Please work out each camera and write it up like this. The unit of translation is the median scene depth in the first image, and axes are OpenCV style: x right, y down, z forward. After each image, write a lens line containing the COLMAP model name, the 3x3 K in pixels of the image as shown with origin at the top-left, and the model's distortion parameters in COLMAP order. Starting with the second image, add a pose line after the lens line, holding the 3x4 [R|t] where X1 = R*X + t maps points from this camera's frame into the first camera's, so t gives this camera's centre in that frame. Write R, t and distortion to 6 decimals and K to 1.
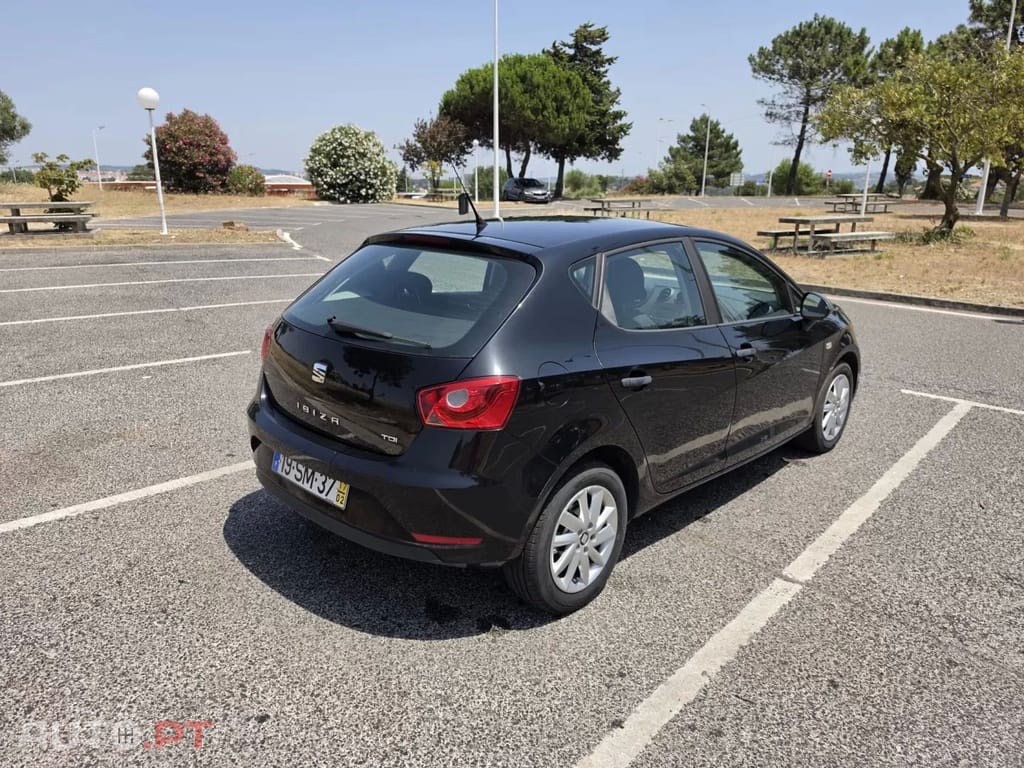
lens RADIAL K [[707.7, 0, 509.0], [0, 707.7, 380.3], [0, 0, 1]] dist [0.051059, -0.064736]
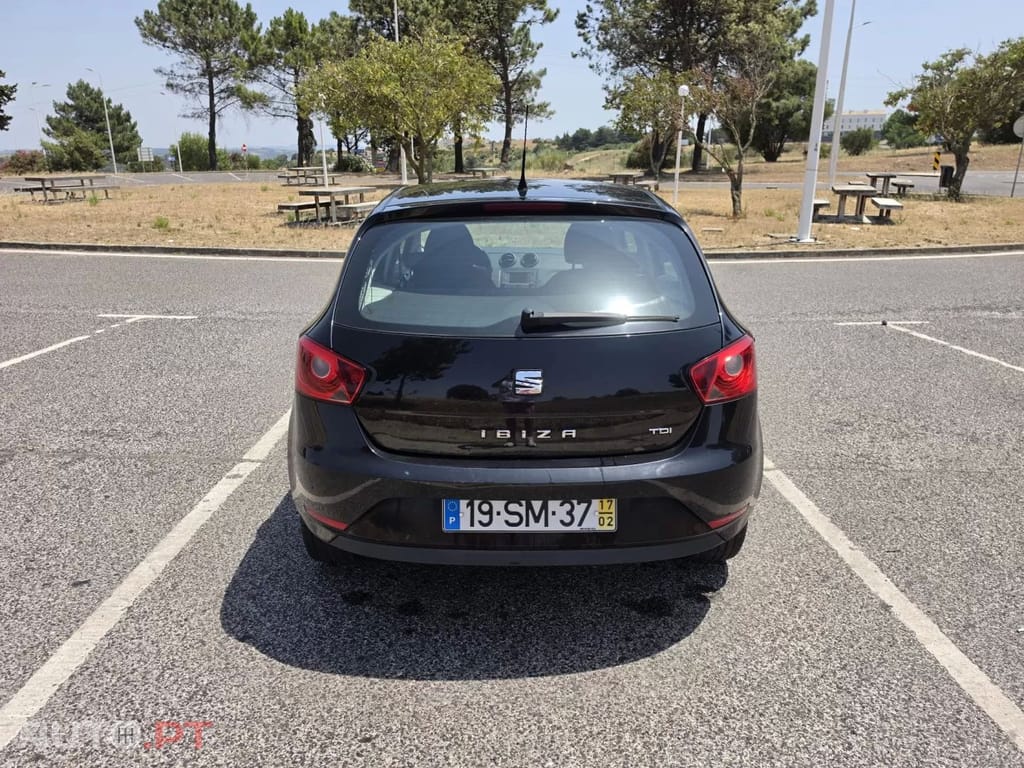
lens RADIAL K [[710.6, 0, 504.9], [0, 710.6, 385.5], [0, 0, 1]] dist [0.049943, -0.059999]
pose [[0.717444, -0.221848, 0.660347, -0.042181], [0.197424, 0.973822, 0.112669, -0.005269], [-0.668056, 0.049535, 0.742461, 0.022761]]
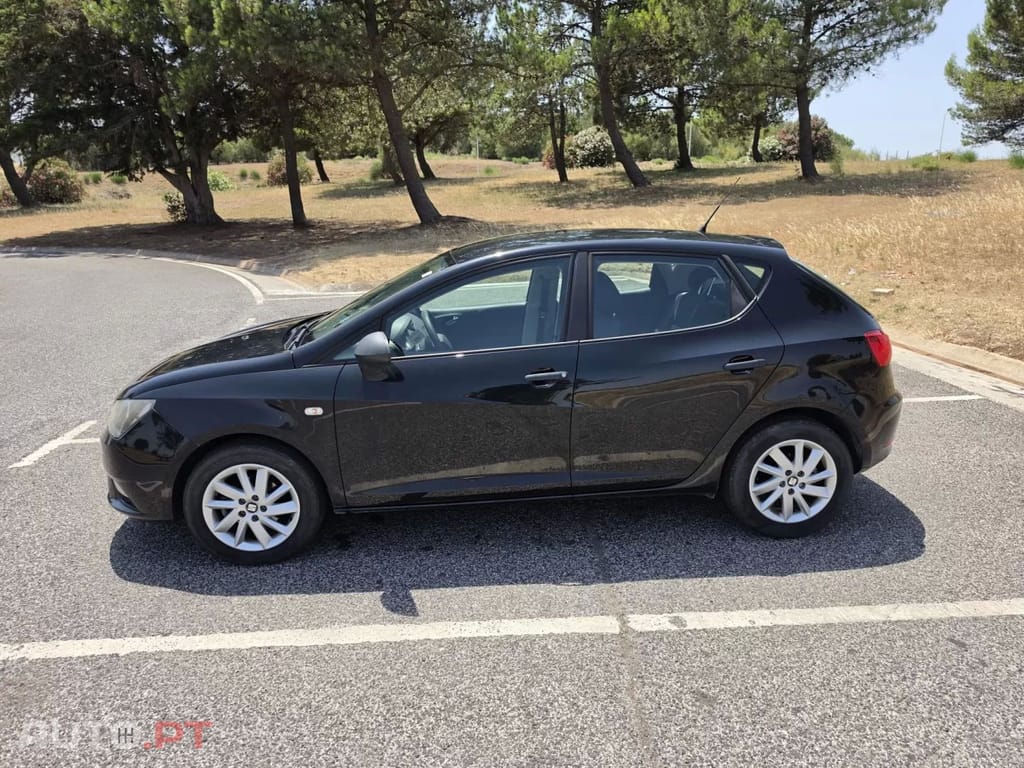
lens RADIAL K [[692.7, 0, 512.5], [0, 692.7, 418.3], [0, 0, 1]] dist [0.044768, -0.057430]
pose [[-0.742574, -0.203665, 0.638048, -0.037952], [0.180064, 0.856865, 0.483073, -0.035605], [-0.645106, 0.473607, -0.599613, 0.128082]]
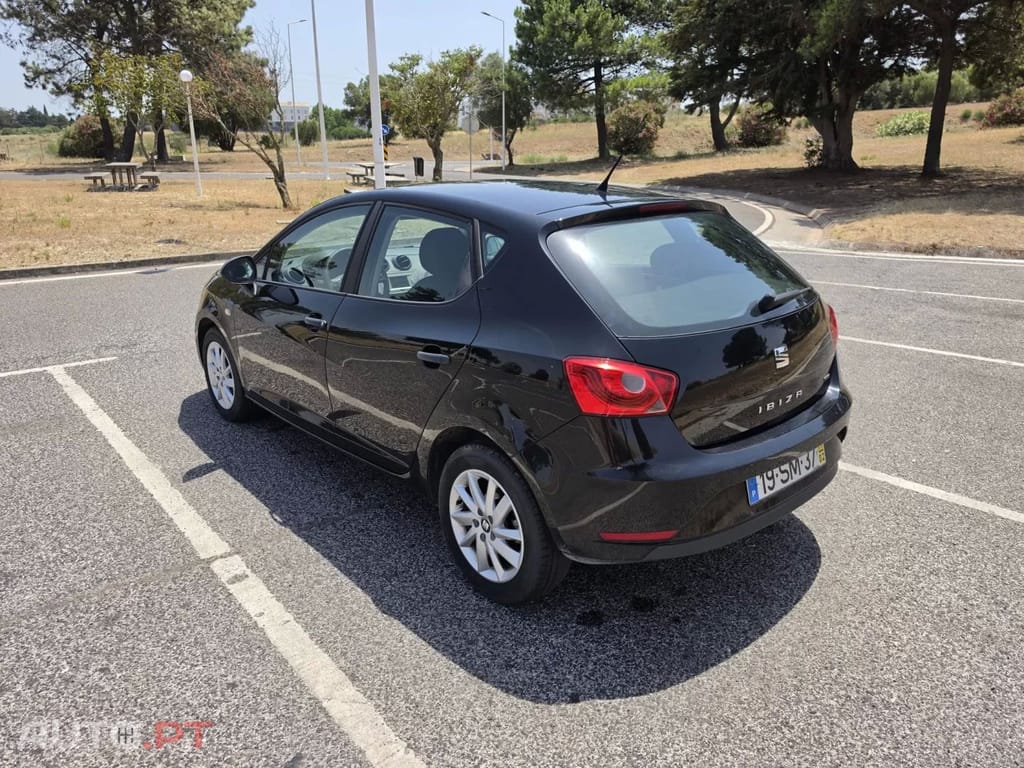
lens RADIAL K [[710.6, 0, 504.9], [0, 710.6, 385.5], [0, 0, 1]] dist [0.049943, -0.059999]
pose [[0.086244, -0.323568, 0.942266, -0.061465], [0.267352, 0.918616, 0.290977, -0.017764], [-0.959732, 0.226822, 0.165732, 0.062650]]
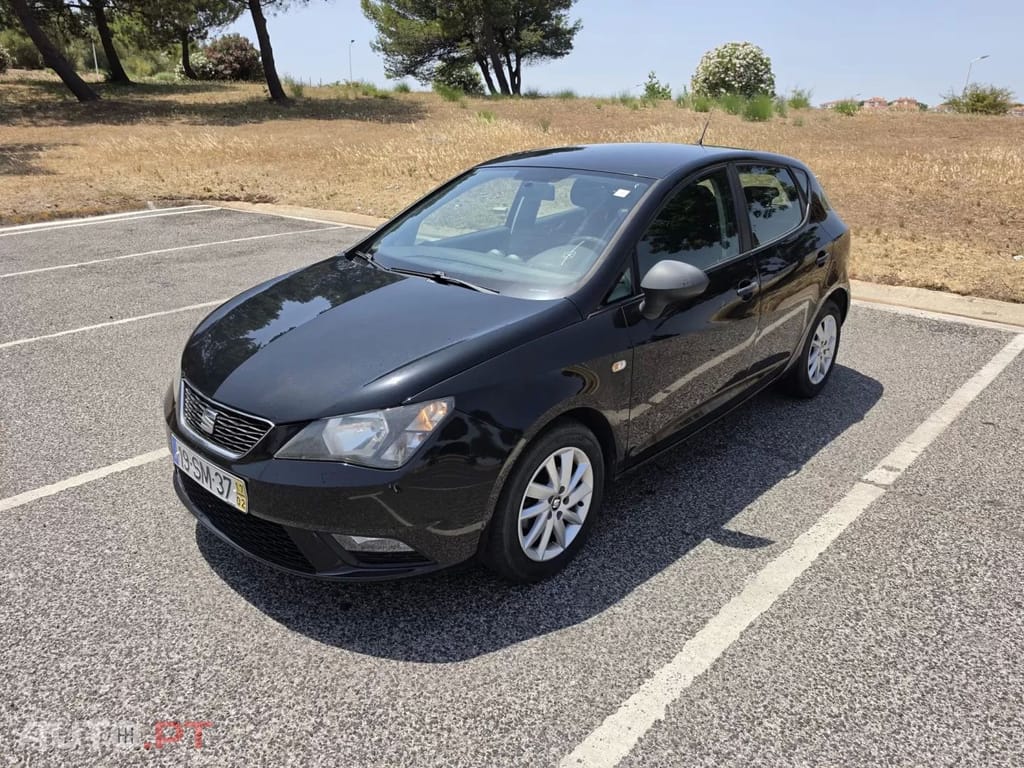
lens RADIAL K [[692.7, 0, 512.5], [0, 692.7, 418.3], [0, 0, 1]] dist [0.044768, -0.057430]
pose [[-0.999209, -0.019529, -0.034630, 0.022324], [-0.036722, 0.787135, 0.615687, -0.037150], [0.015235, 0.616471, -0.787230, 0.143845]]
